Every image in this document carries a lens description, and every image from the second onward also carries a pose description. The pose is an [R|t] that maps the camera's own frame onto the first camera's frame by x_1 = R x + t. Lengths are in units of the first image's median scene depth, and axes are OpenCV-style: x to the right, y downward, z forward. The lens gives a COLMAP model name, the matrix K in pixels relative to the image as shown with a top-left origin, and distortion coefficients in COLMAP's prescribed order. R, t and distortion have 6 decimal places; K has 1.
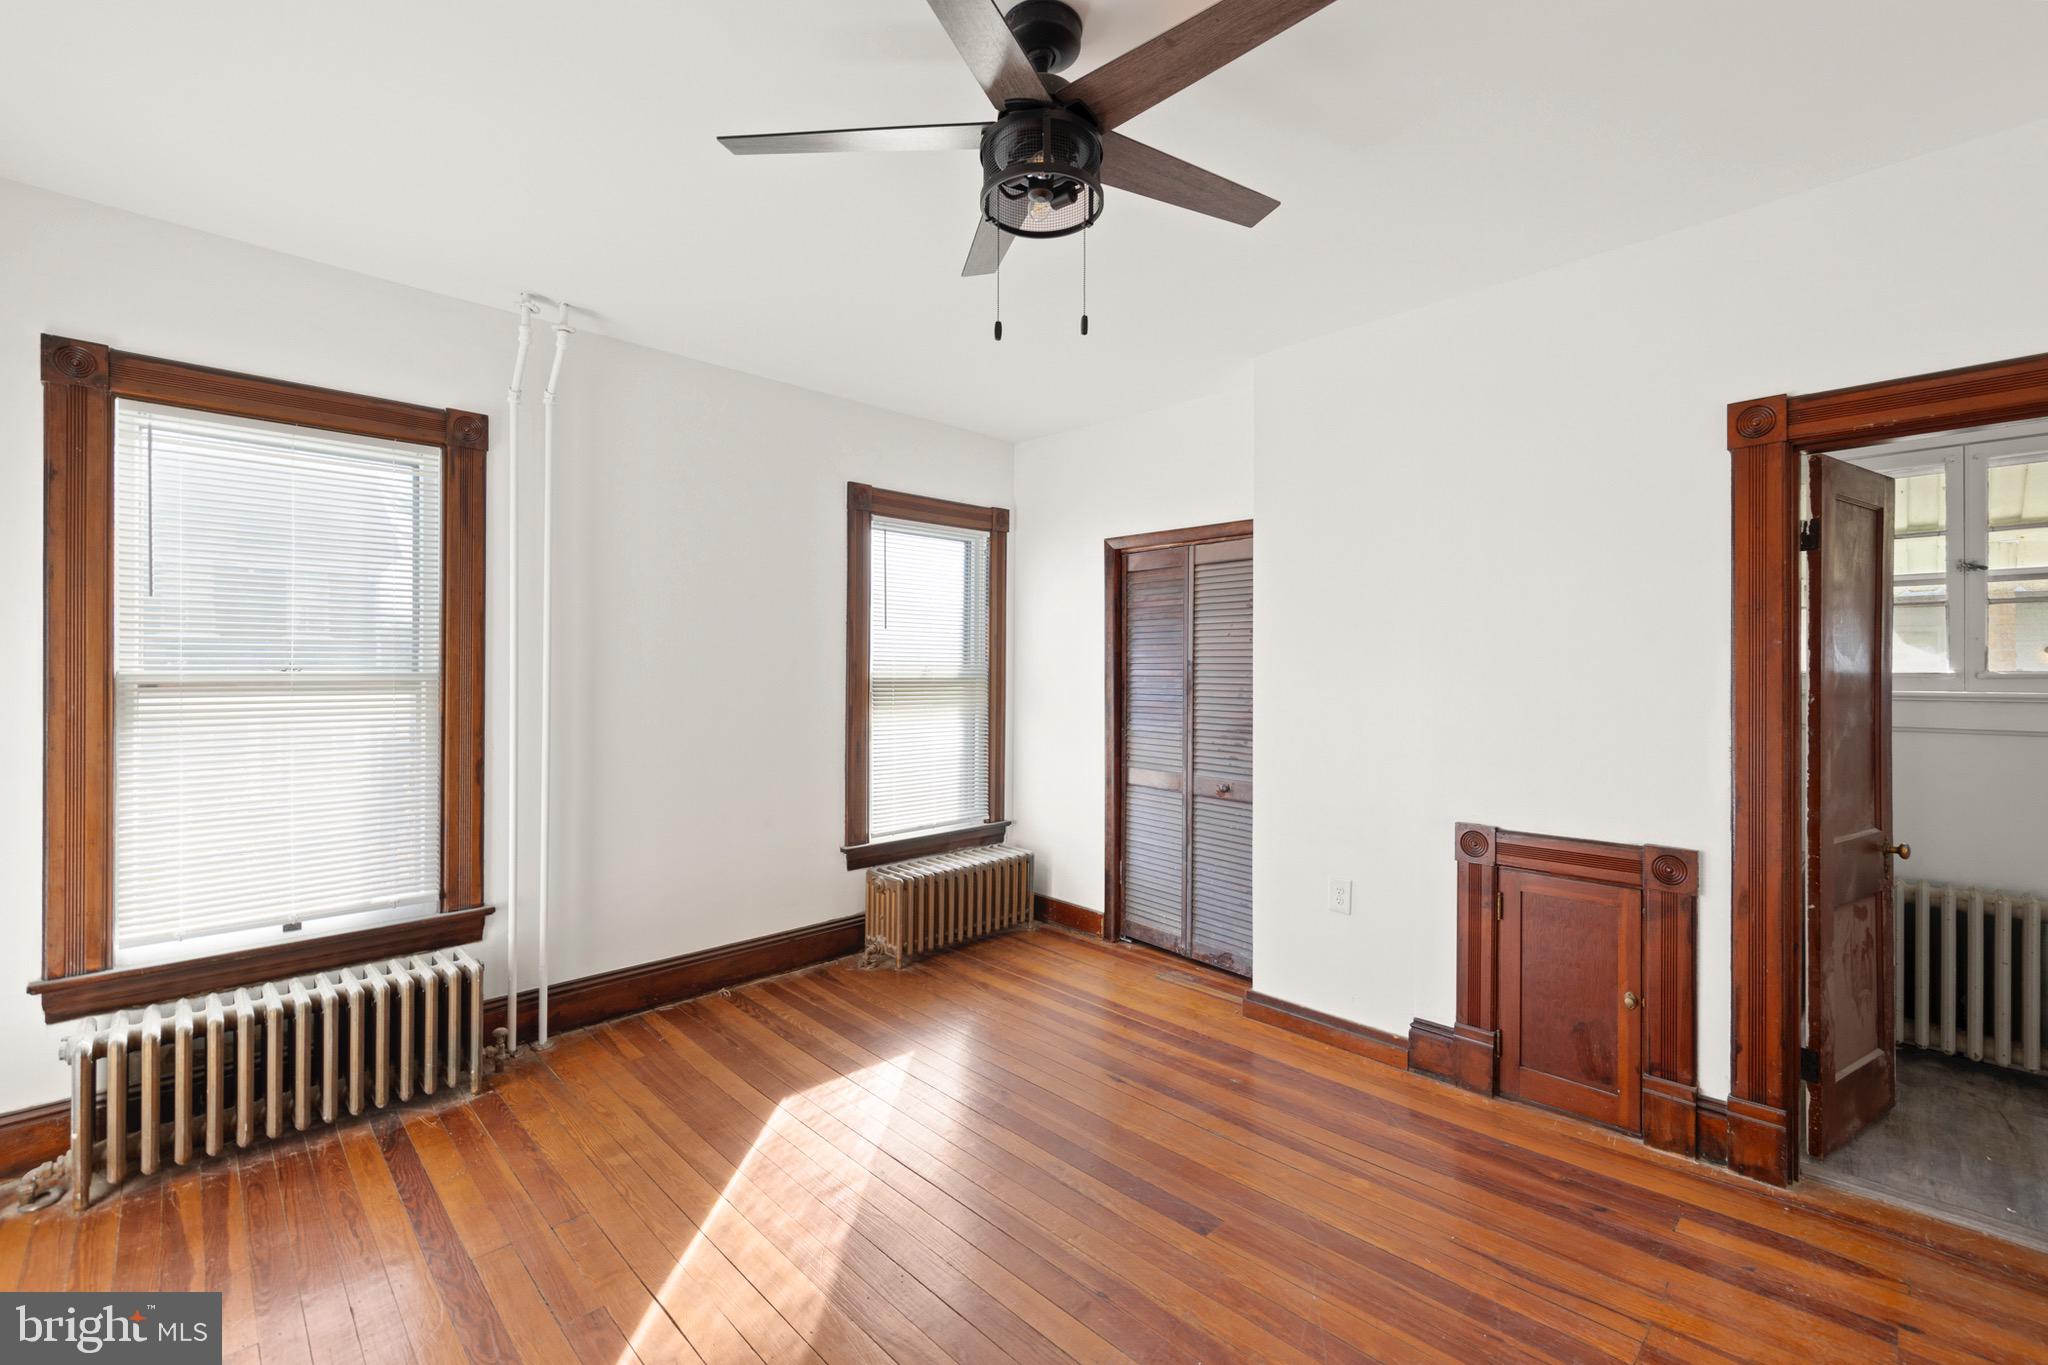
lens RADIAL K [[854.7, 0, 1029.2], [0, 854.7, 664.1], [0, 0, 1]] dist [0.000702, -0.000205]
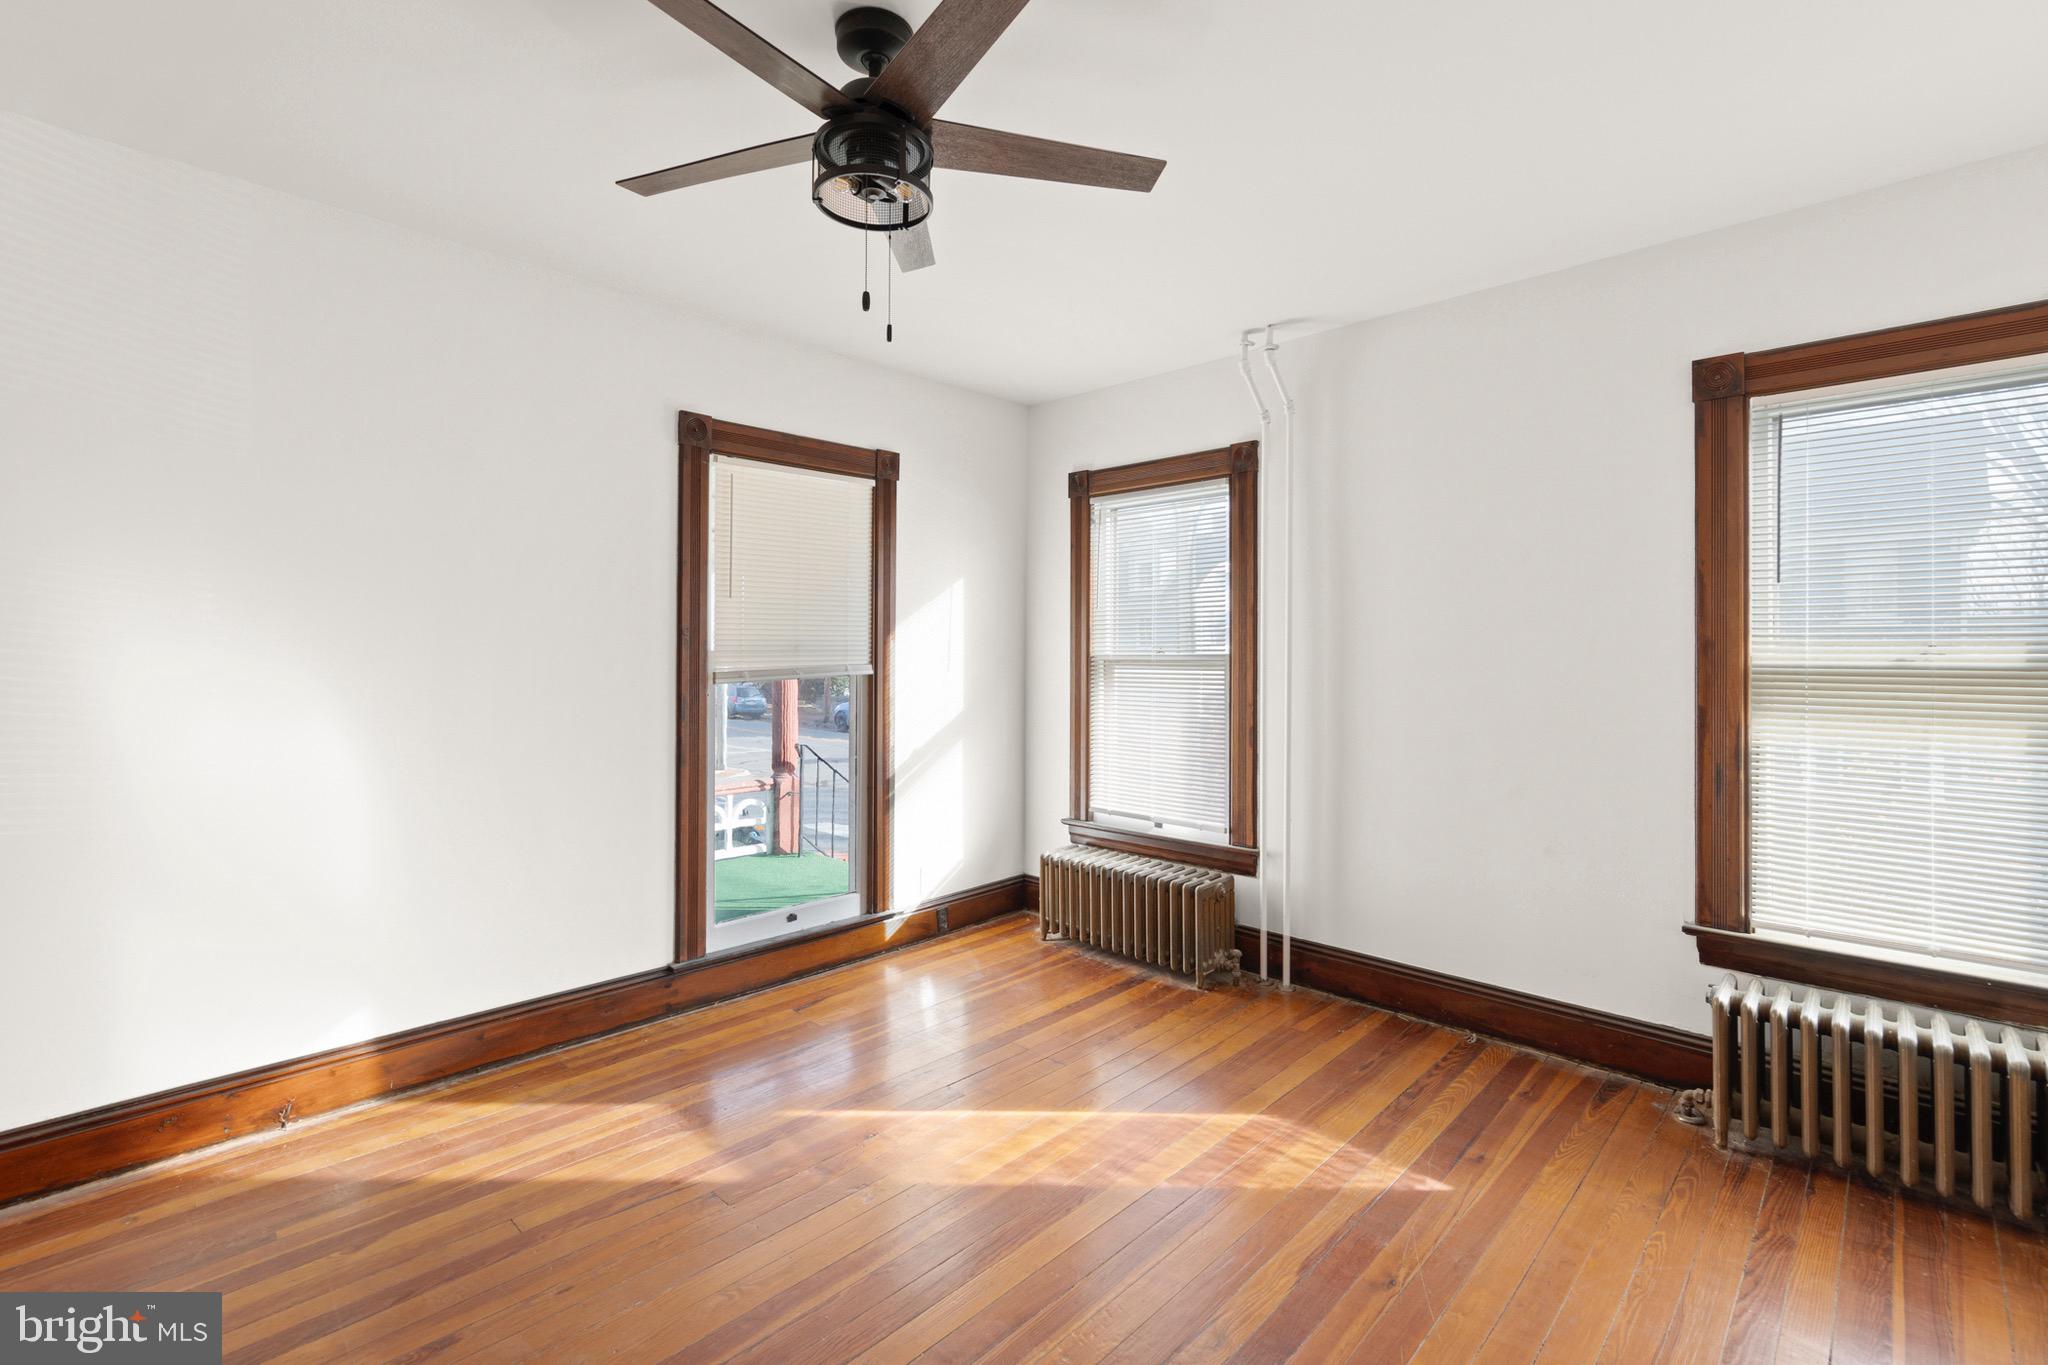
lens RADIAL K [[920.4, 0, 1021.0], [0, 920.4, 632.7], [0, 0, 1]] dist [0.015790, -0.000481]
pose [[0.022370, -0.022207, -0.999503, 0.582473], [0.007357, 0.999730, -0.022047, 0.005150], [0.999723, -0.006860, 0.022527, 0.571940]]
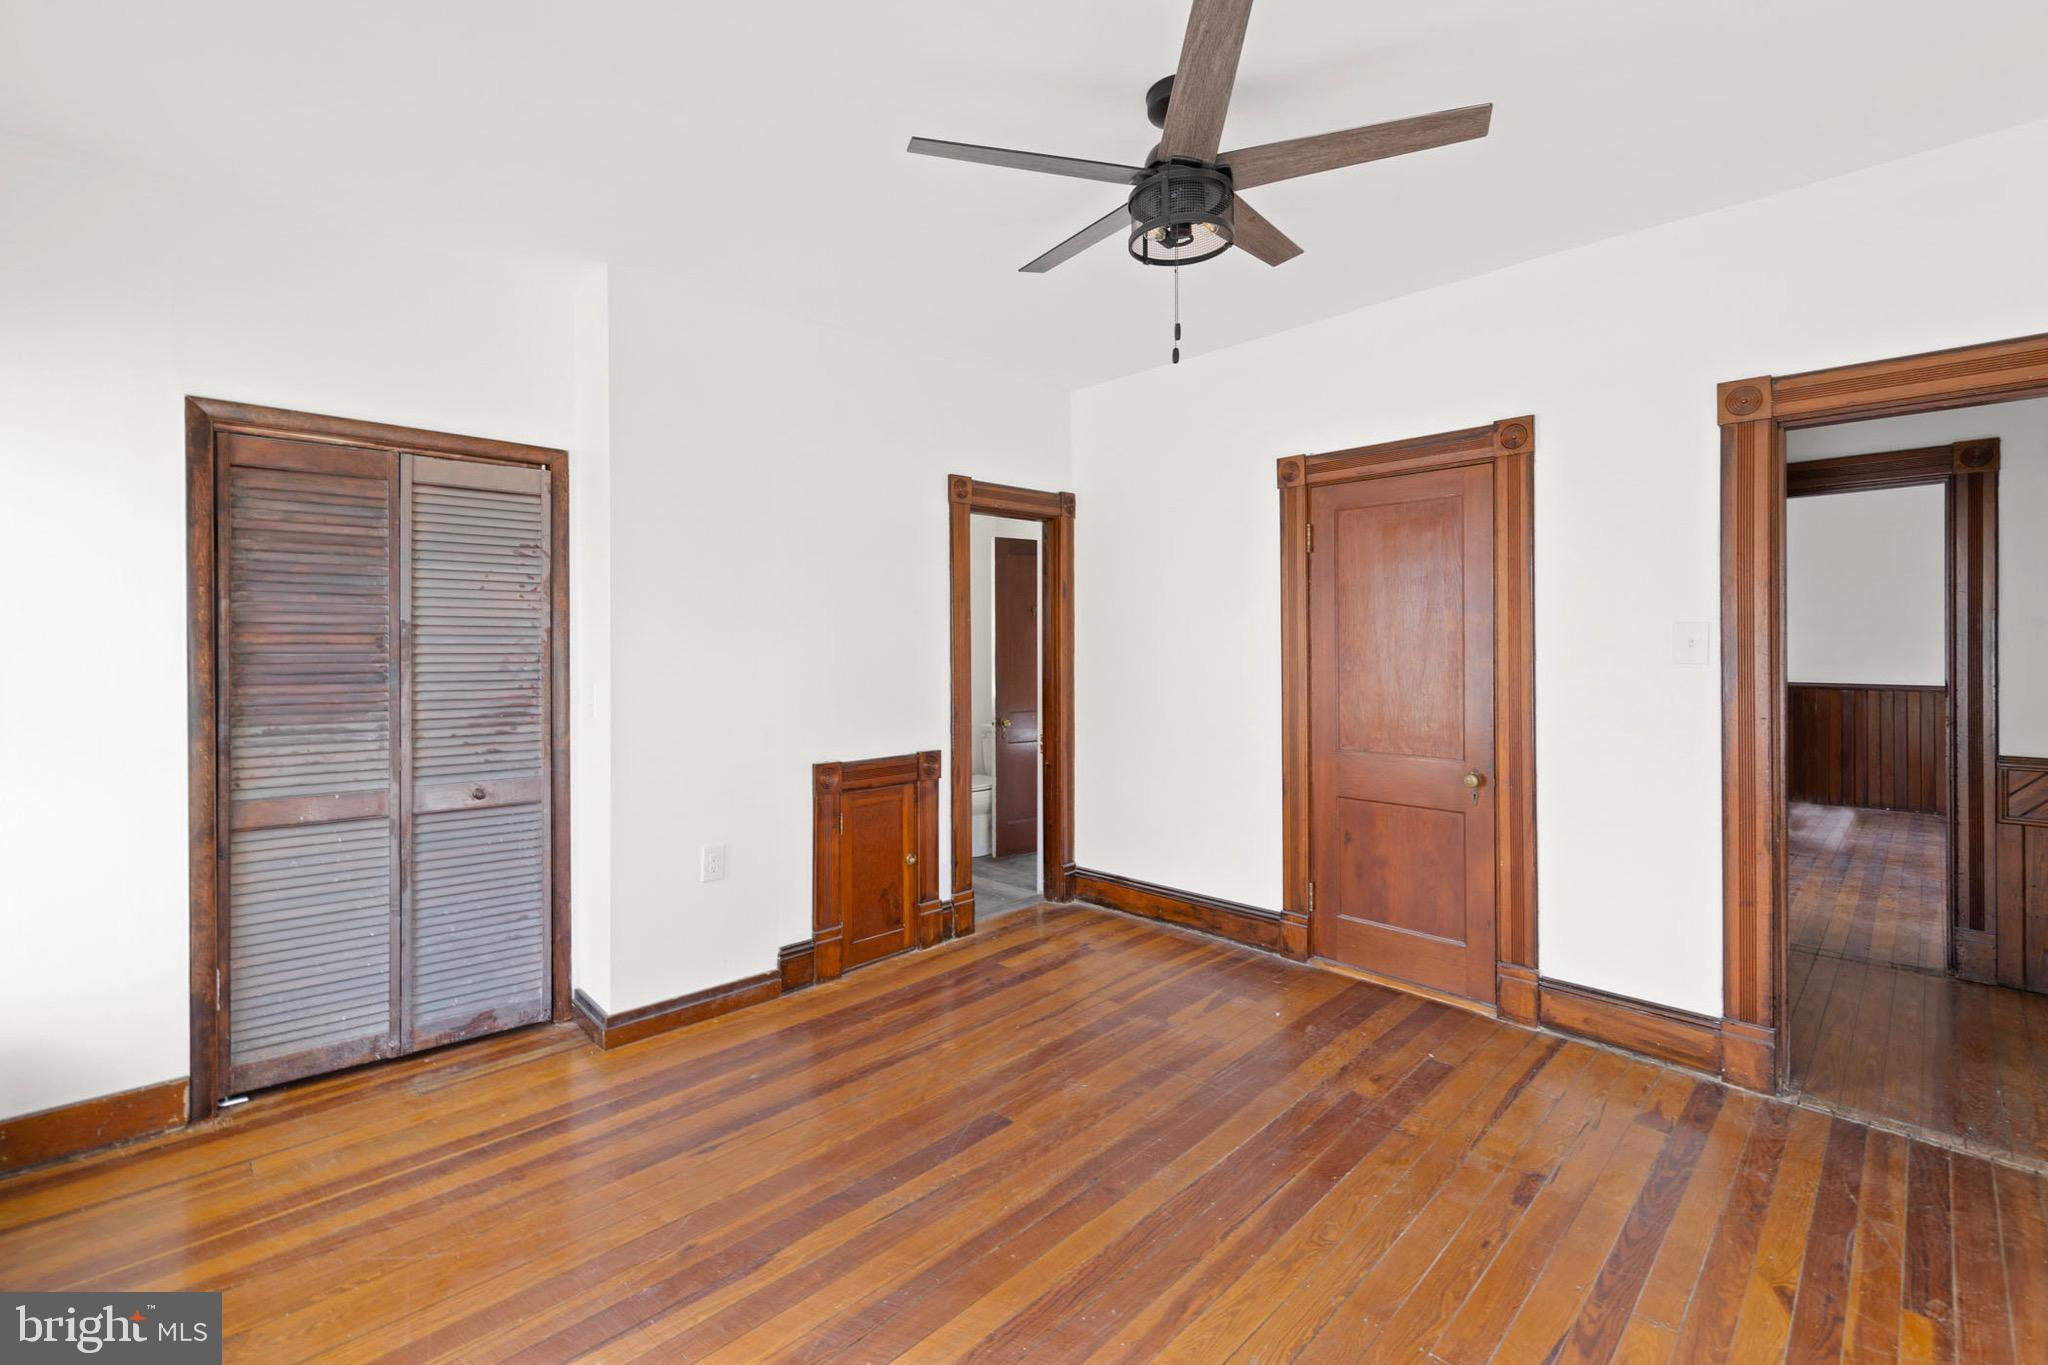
lens RADIAL K [[854.0, 0, 1020.5], [0, 854.0, 638.5], [0, 0, 1]] dist [0.000905, 0.000069]
pose [[0.021446, -0.000165, 0.999770, -0.592984], [-0.008671, 0.999962, 0.000351, 0.006840], [-0.999732, -0.008677, 0.021444, 0.602774]]
